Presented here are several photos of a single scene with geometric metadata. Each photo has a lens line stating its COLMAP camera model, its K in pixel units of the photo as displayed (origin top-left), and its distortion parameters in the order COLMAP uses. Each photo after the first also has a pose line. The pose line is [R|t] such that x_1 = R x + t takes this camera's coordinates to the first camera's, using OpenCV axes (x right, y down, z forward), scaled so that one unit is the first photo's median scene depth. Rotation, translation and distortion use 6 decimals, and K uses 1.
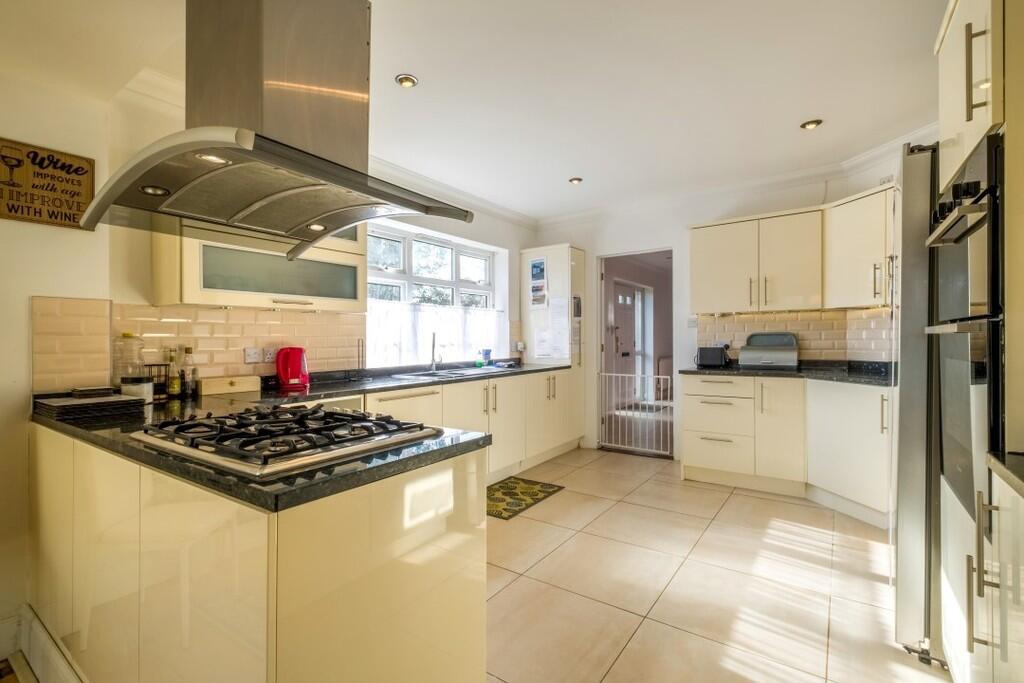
lens RADIAL K [[467.9, 0, 512.0], [0, 467.9, 341.5], [0, 0, 1]] dist [-0.000164, -0.000188]
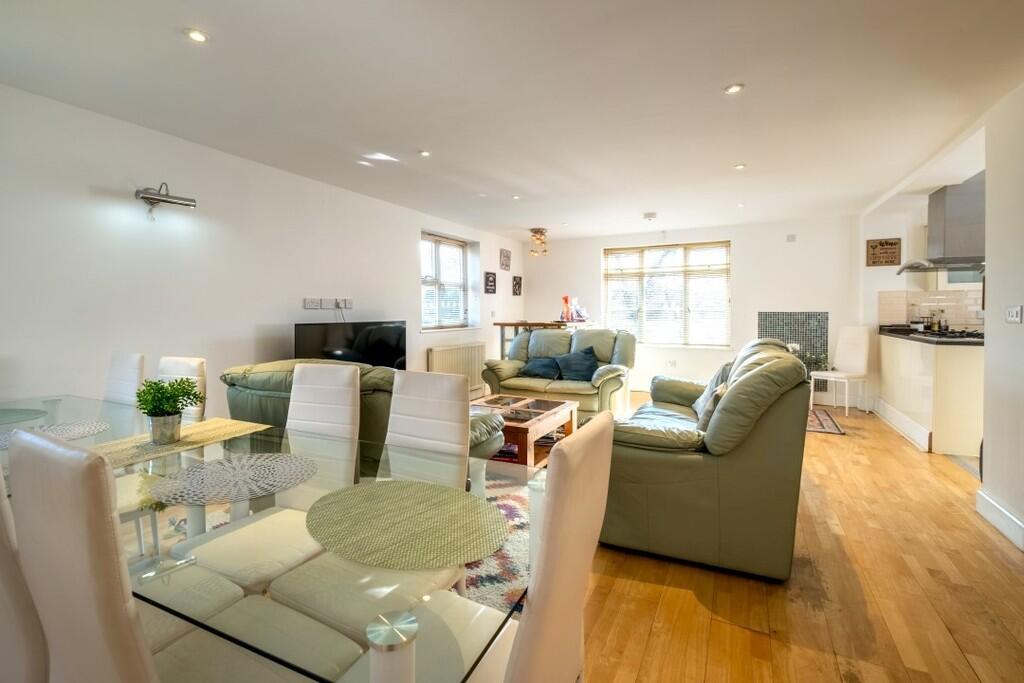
lens RADIAL K [[470.5, 0, 511.9], [0, 470.5, 309.8], [0, 0, 1]] dist [0.002047, 0.000200]
pose [[0.155756, 0.009343, -0.987751, 1.332154], [0.000464, 0.999954, 0.009532, -0.010900], [0.987795, -0.001943, 0.155744, -1.511951]]
